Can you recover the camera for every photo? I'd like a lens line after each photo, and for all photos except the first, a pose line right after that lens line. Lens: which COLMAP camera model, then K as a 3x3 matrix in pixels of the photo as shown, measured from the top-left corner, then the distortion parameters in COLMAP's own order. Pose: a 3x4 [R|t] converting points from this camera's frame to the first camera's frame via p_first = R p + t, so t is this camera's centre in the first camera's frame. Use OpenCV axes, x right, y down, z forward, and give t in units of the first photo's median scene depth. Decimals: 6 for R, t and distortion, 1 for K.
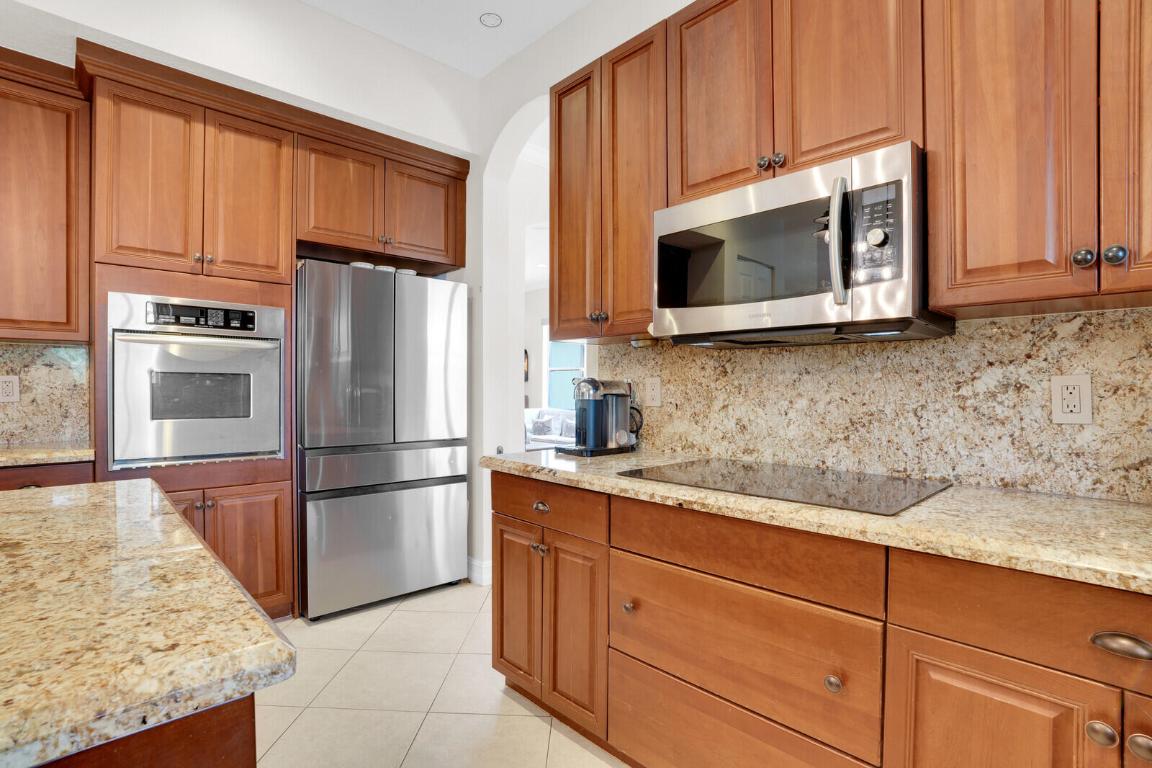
lens RADIAL K [[554.9, 0, 575.6], [0, 554.9, 391.7], [0, 0, 1]] dist [-0.067756, 0.025679]
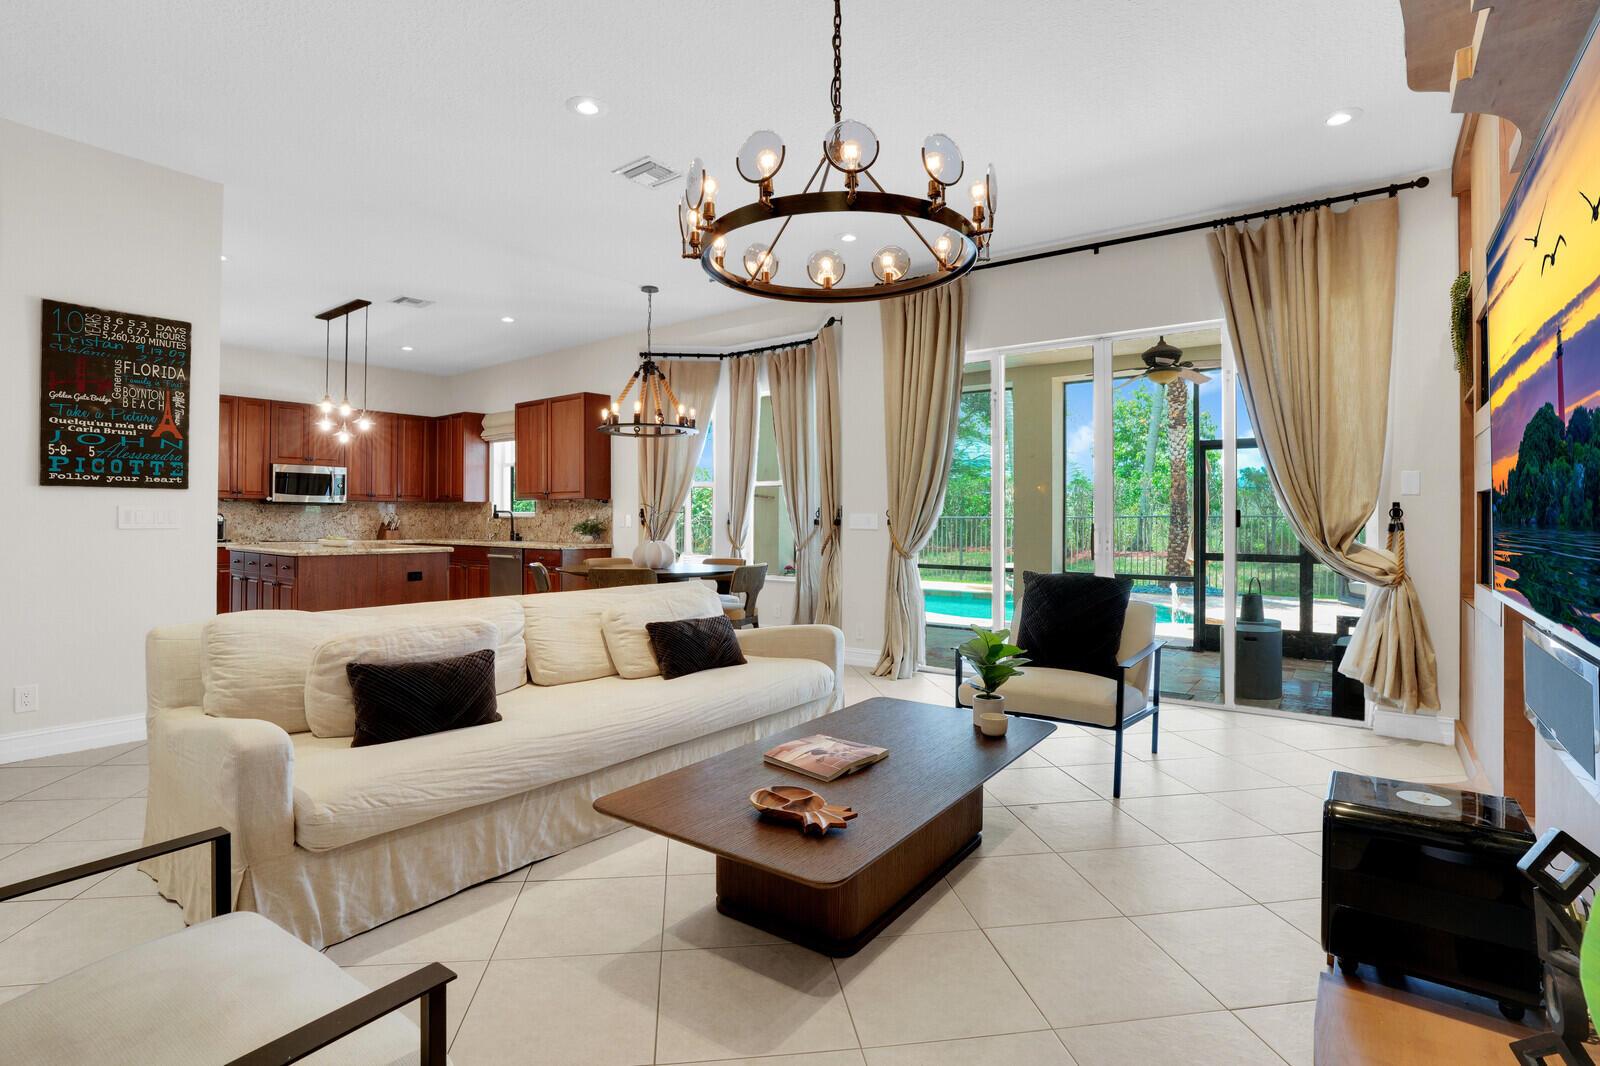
lens RADIAL K [[773.1, 0, 800.7], [0, 773.1, 514.0], [0, 0, 1]] dist [-0.070505, 0.028007]
pose [[-0.169798, 0.002634, 0.985475, -4.623608], [0.001052, 0.999996, -0.002492, -0.009030], [-0.985478, 0.000614, -0.169801, -1.294036]]
